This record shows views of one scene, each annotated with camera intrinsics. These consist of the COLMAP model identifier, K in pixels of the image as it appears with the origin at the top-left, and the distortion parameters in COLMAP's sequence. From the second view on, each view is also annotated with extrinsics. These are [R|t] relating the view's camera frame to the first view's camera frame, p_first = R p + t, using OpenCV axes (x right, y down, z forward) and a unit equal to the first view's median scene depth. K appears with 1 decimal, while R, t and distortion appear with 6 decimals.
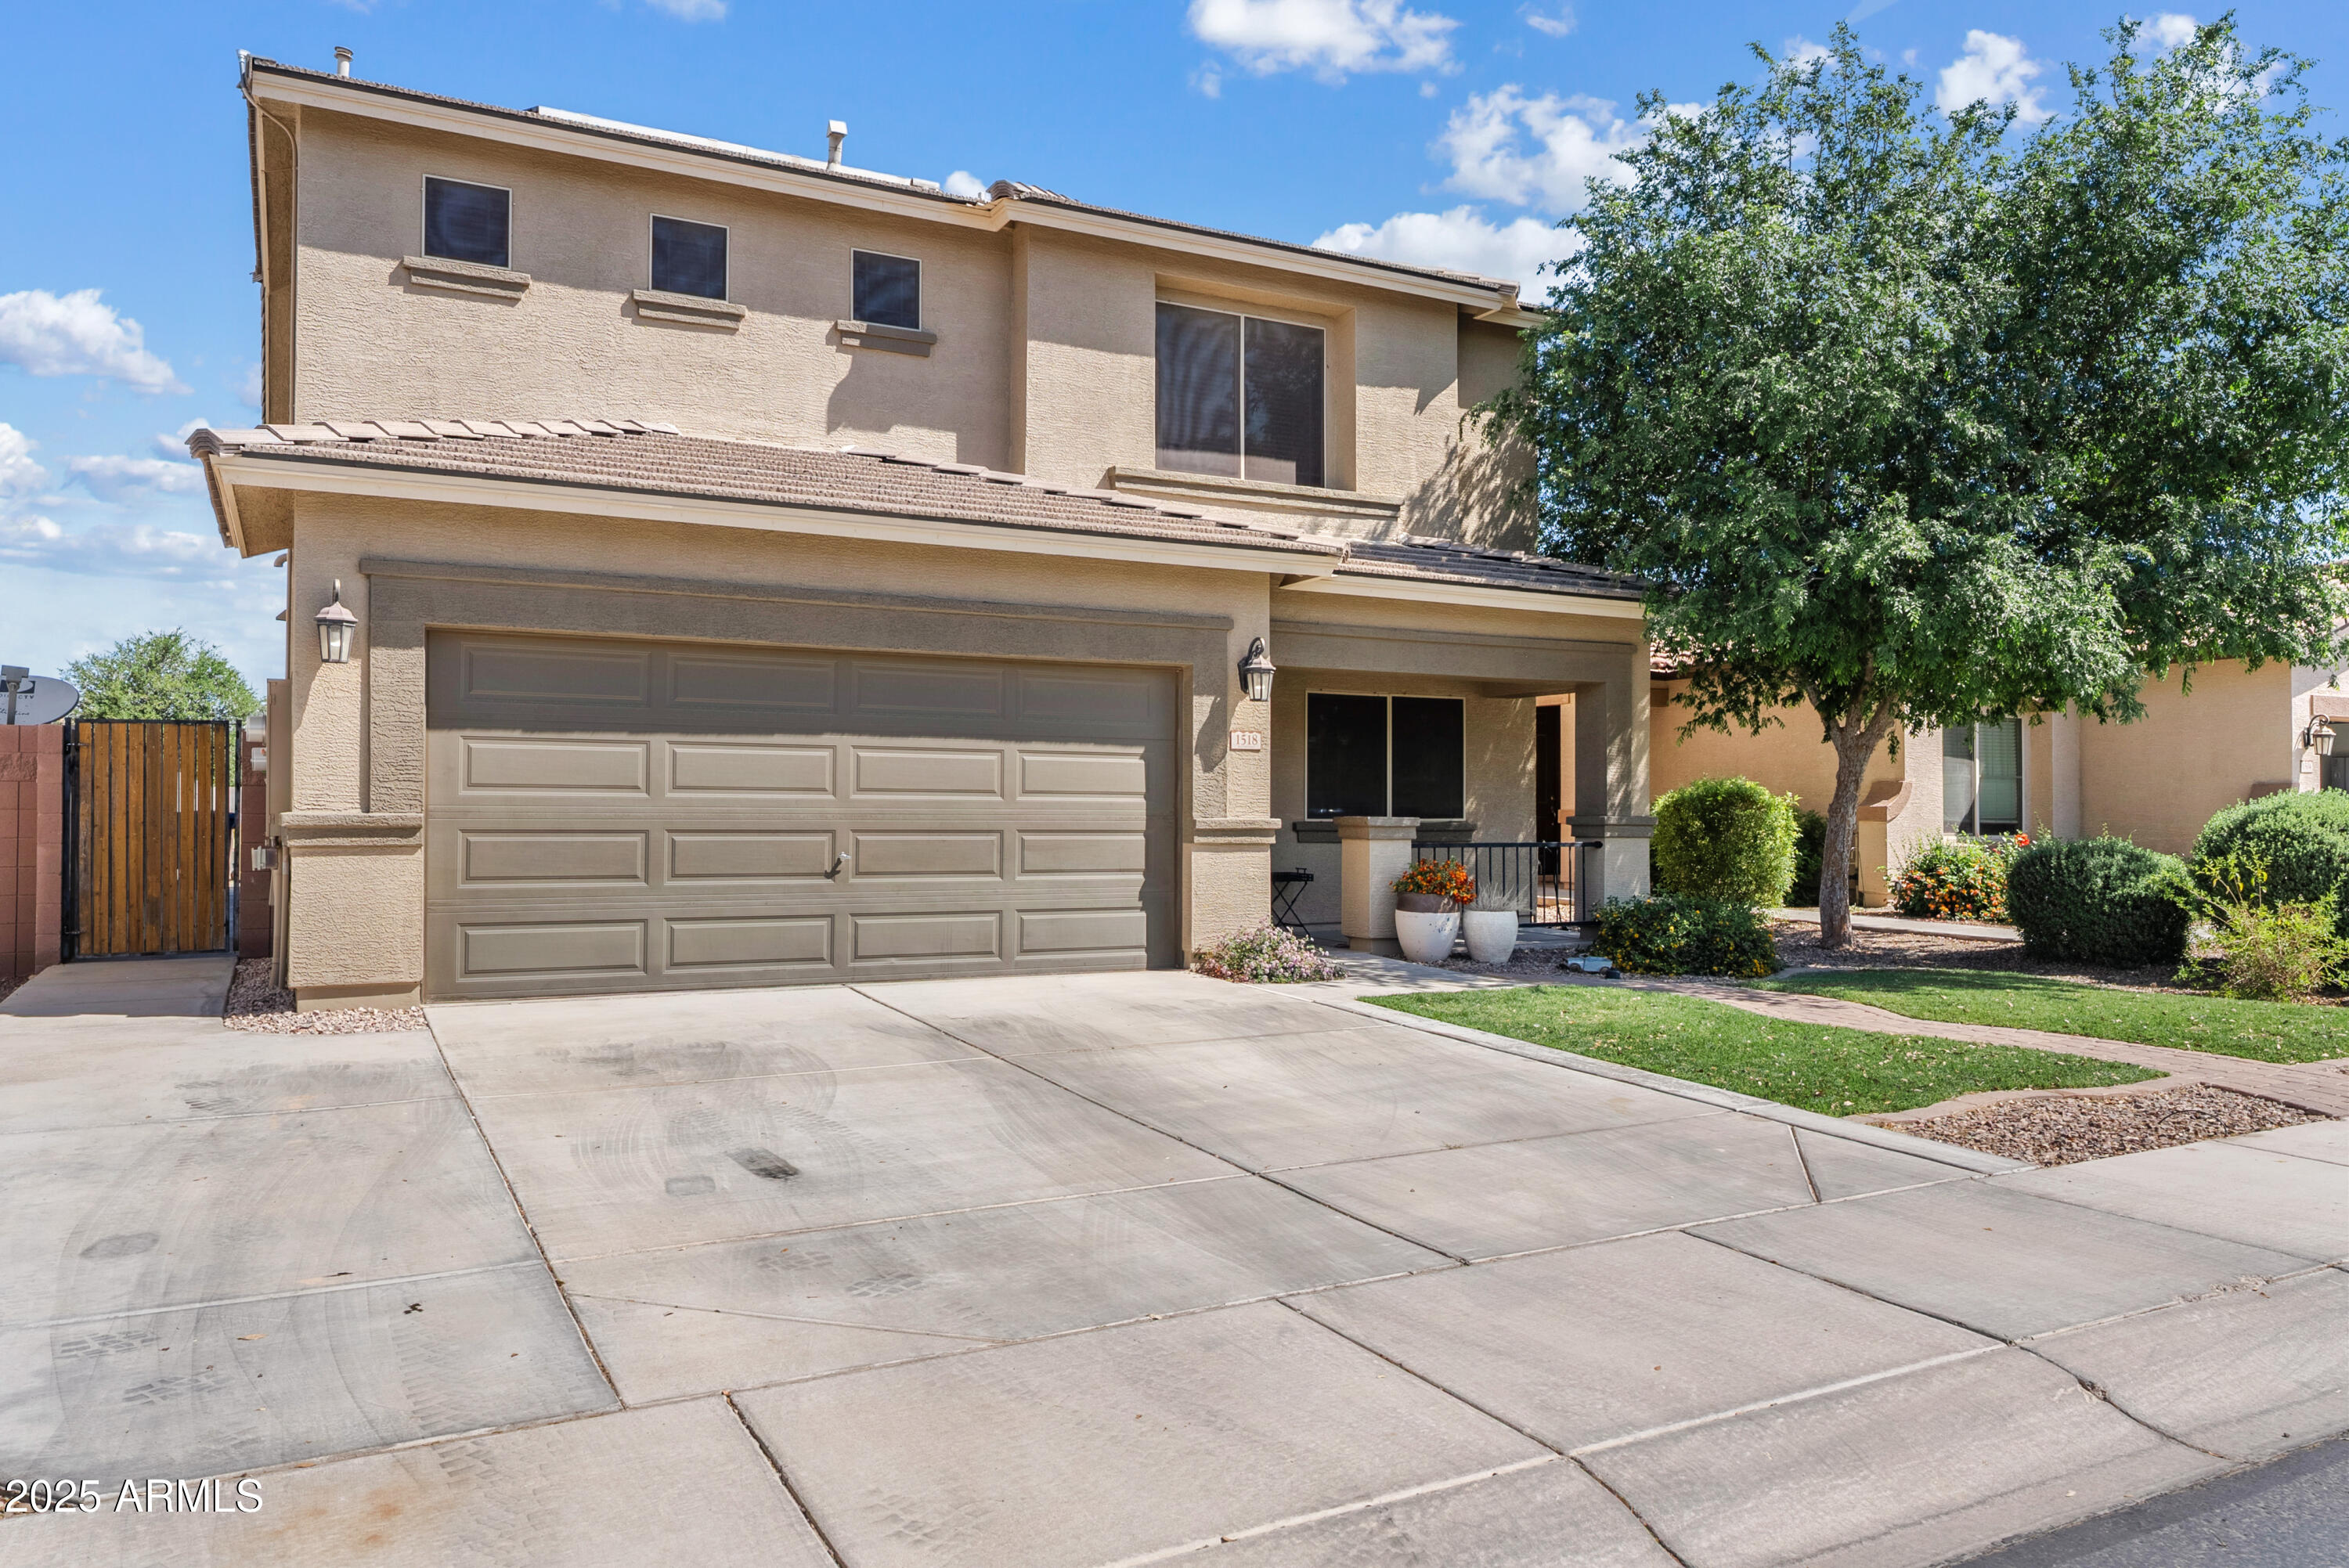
lens RADIAL K [[1651.7, 0, 1172.7], [0, 1651.7, 786.7], [0, 0, 1]] dist [-0.000482, 0.001619]
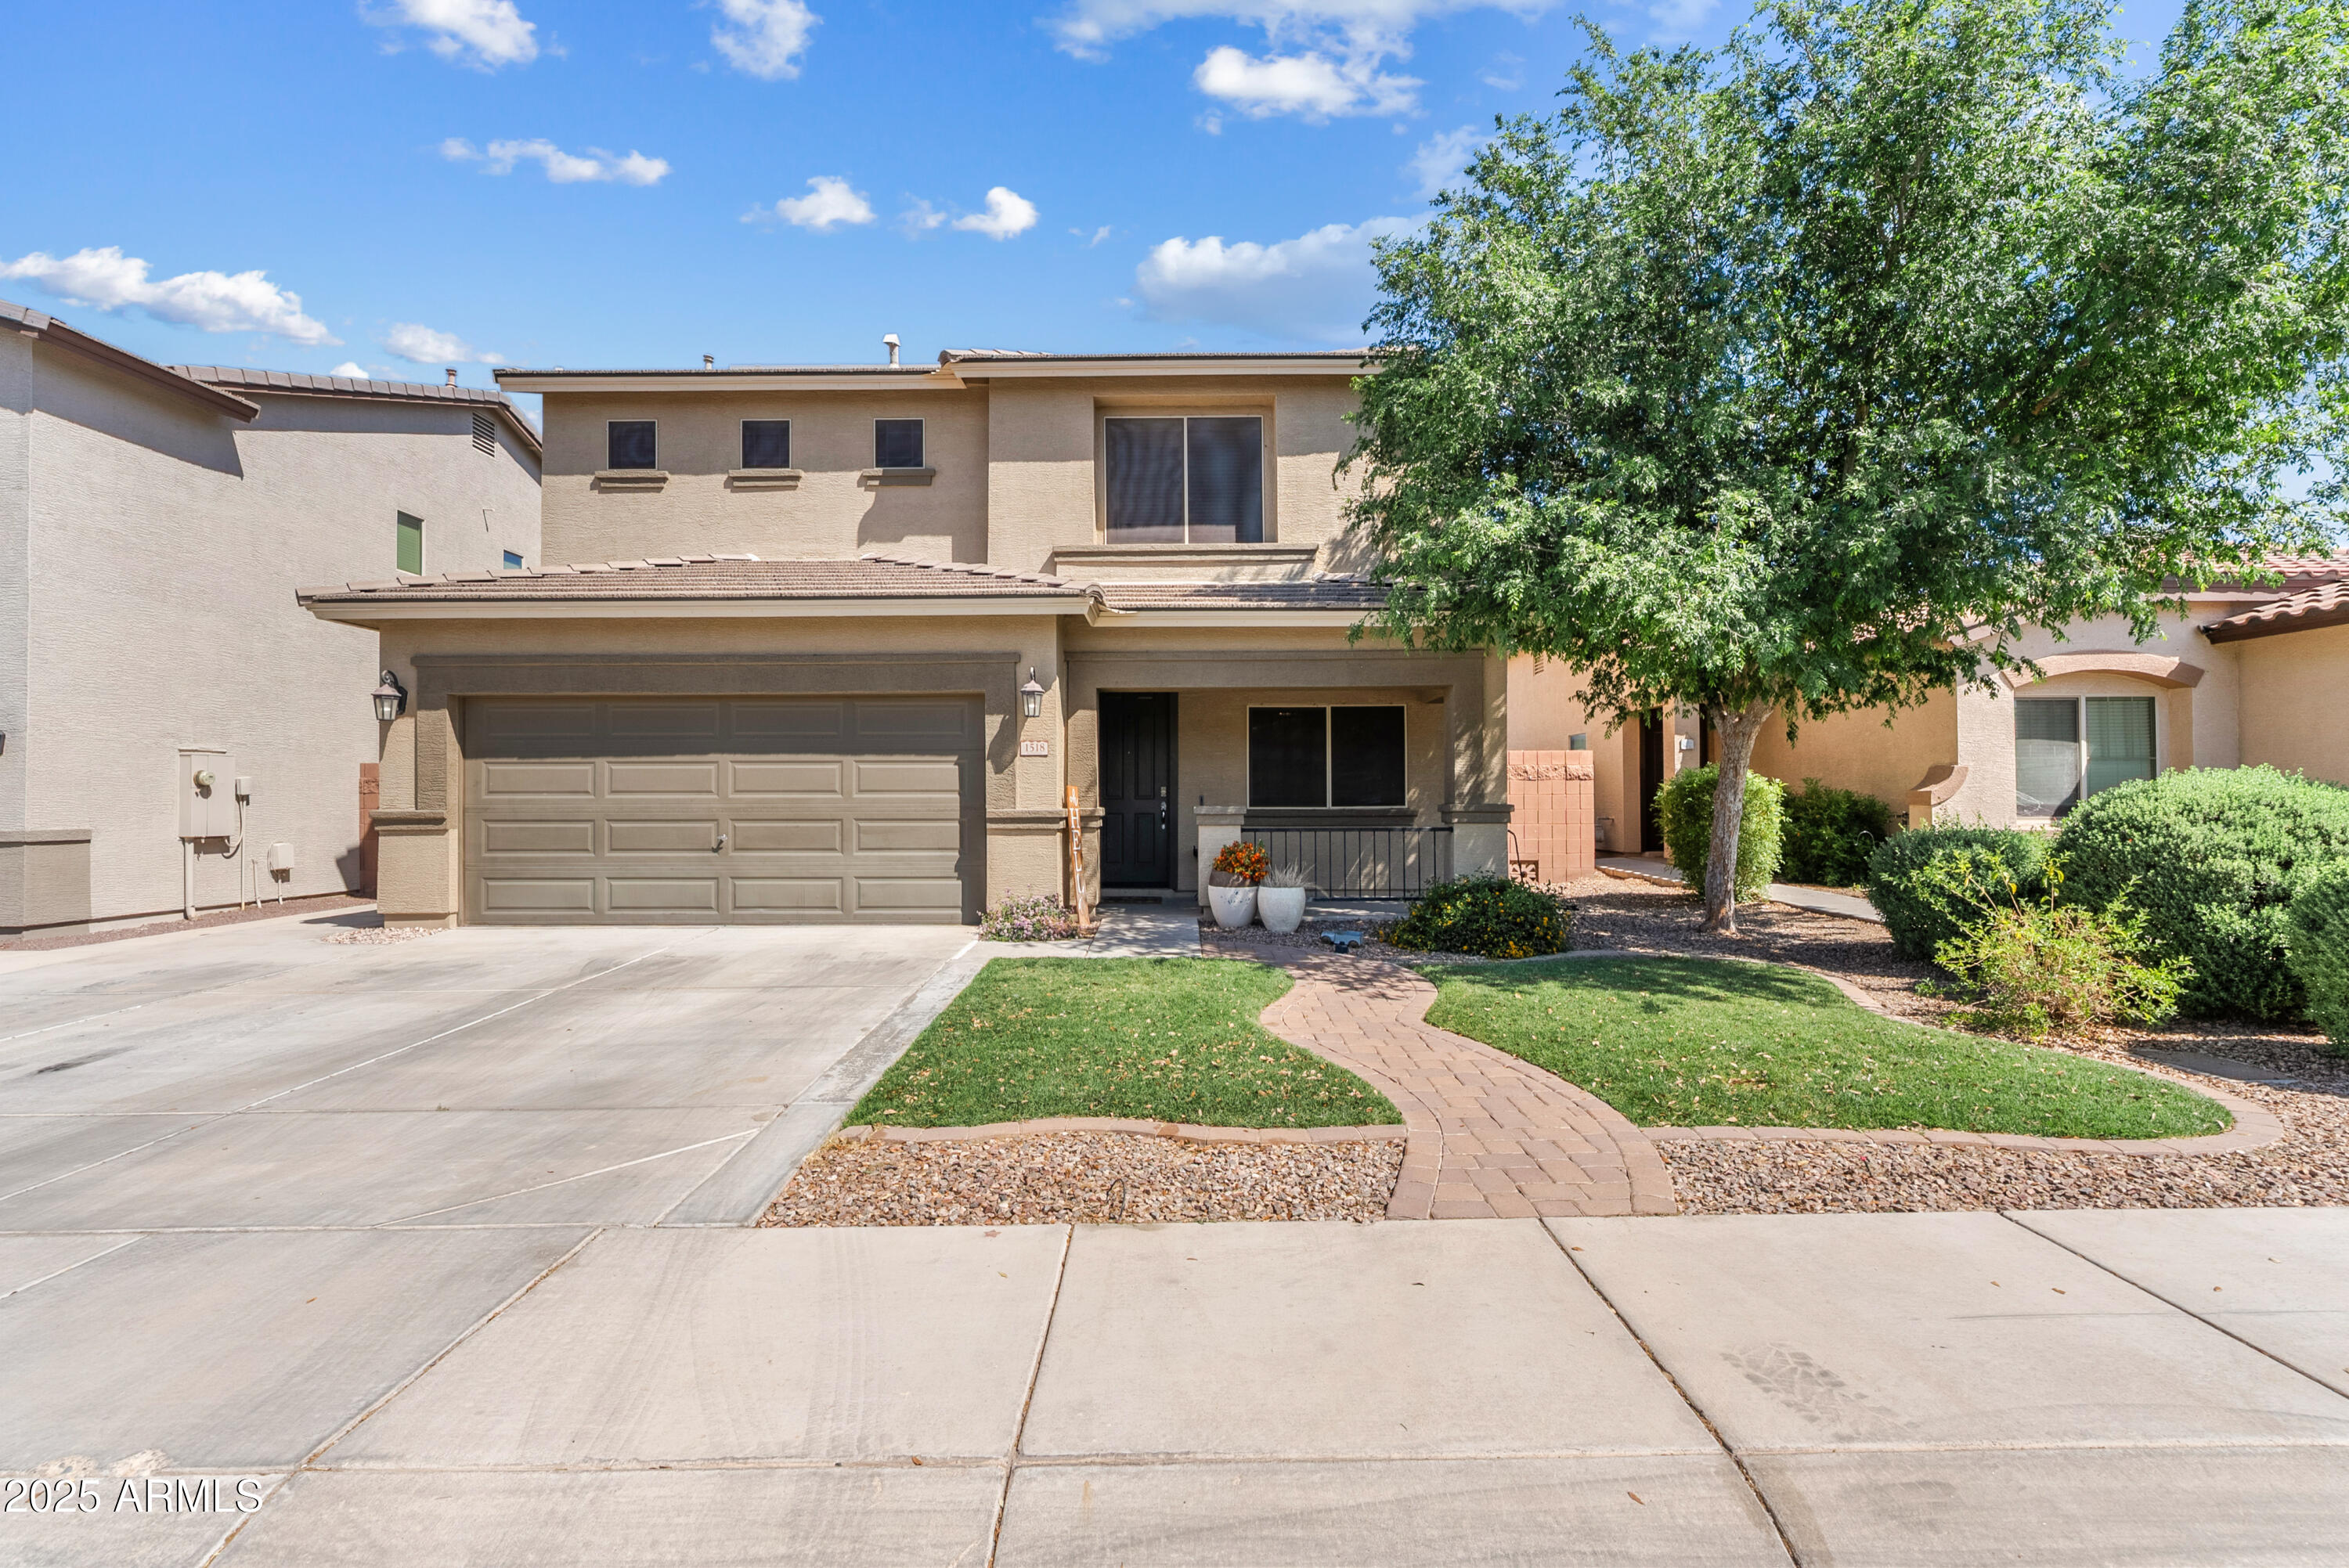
lens RADIAL K [[1064.1, 0, 1170.6], [0, 1064.1, 785.3], [0, 0, 1]] dist [-0.002345, 0.000639]
pose [[0.876253, -0.014481, -0.481633, 0.490219], [0.015762, 0.999875, -0.001386, 0.003235], [0.481593, -0.006377, 0.876372, 0.305204]]
